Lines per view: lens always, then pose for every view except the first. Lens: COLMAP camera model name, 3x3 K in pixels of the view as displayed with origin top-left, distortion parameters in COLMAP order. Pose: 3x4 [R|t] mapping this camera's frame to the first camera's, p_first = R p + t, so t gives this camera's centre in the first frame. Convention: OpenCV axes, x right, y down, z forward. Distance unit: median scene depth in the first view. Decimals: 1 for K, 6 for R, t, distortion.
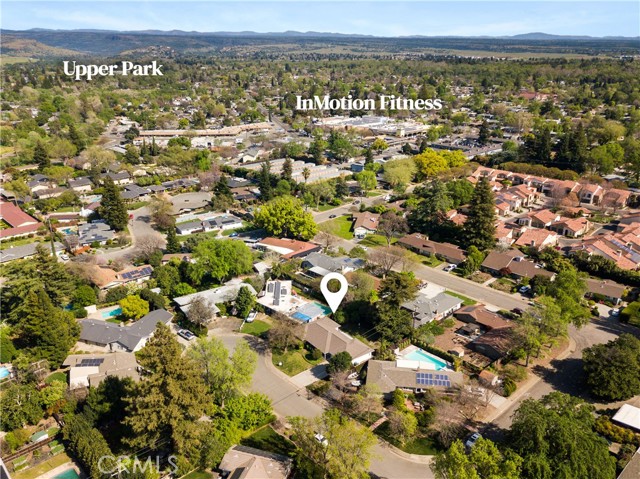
lens RADIAL K [[511.4, 0, 306.9], [0, 511.4, 239.2], [0, 0, 1]] dist [0.027325, -0.003152]
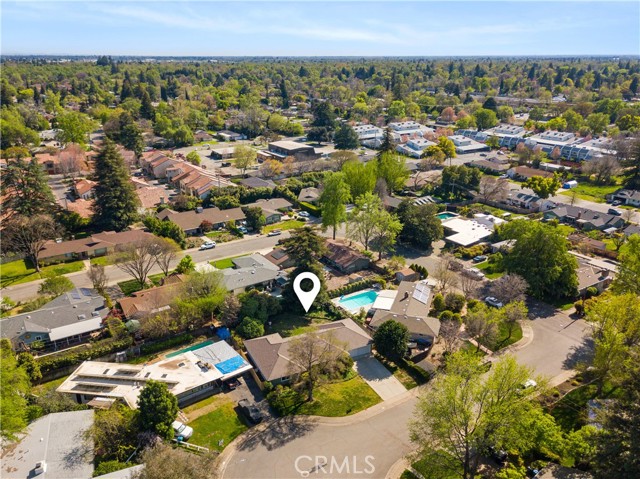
lens RADIAL K [[511.4, 0, 306.9], [0, 511.4, 239.2], [0, 0, 1]] dist [0.027325, -0.003152]
pose [[0.173585, -0.323663, 0.930113, -0.465011], [0.334998, 0.907536, 0.253286, -0.091448], [-0.926091, 0.267619, 0.265961, 0.679207]]
